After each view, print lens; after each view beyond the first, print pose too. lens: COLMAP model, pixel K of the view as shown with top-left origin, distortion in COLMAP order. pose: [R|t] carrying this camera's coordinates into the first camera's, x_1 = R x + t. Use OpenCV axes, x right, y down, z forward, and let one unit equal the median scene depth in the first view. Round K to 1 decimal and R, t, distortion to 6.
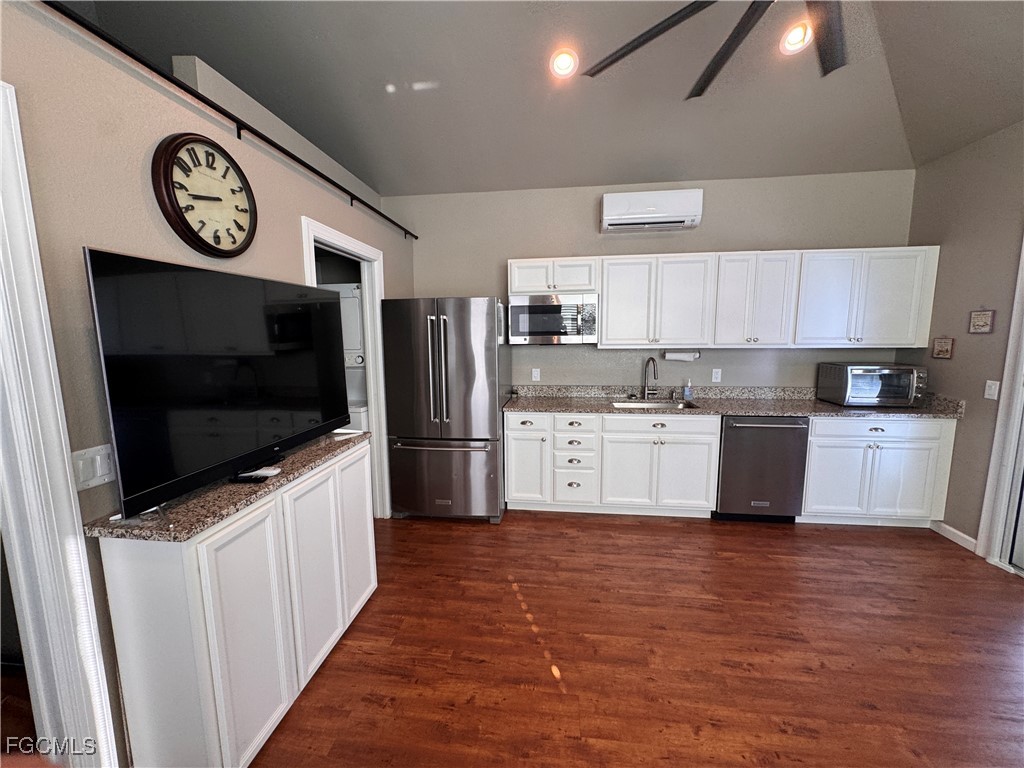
lens RADIAL K [[406.8, 0, 512.8], [0, 406.8, 382.2], [0, 0, 1]] dist [-0.001869, 0.000000]
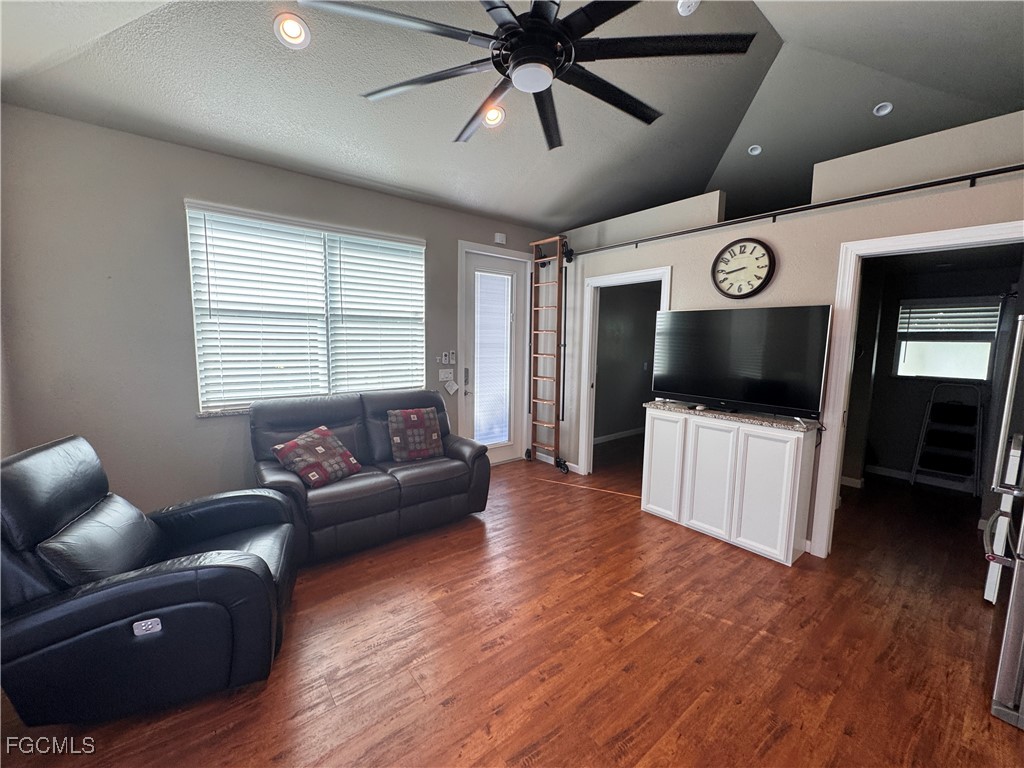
lens RADIAL K [[406.8, 0, 511.4], [0, 406.8, 384.2], [0, 0, 1]] dist [-0.001869, 0.000000]
pose [[-0.692553, 0.079512, -0.716972, 1.387688], [-0.101408, 0.973306, 0.205893, -0.200511], [0.714204, 0.215298, -0.666003, 1.566155]]
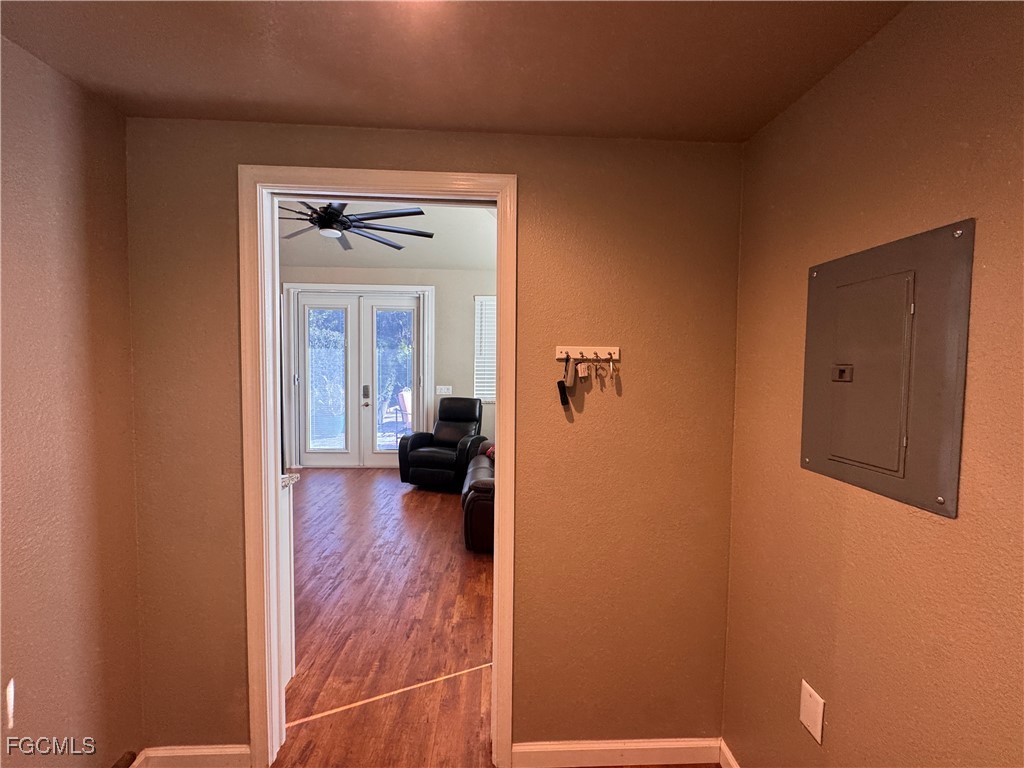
lens RADIAL K [[406.8, 0, 514.3], [0, 406.8, 383.2], [0, 0, 1]] dist [-0.001869, 0.000000]
pose [[-0.180568, -0.041467, 0.982688, -1.762512], [0.113508, 0.991557, 0.062699, -0.004069], [-0.976991, 0.122864, -0.174336, 0.270438]]
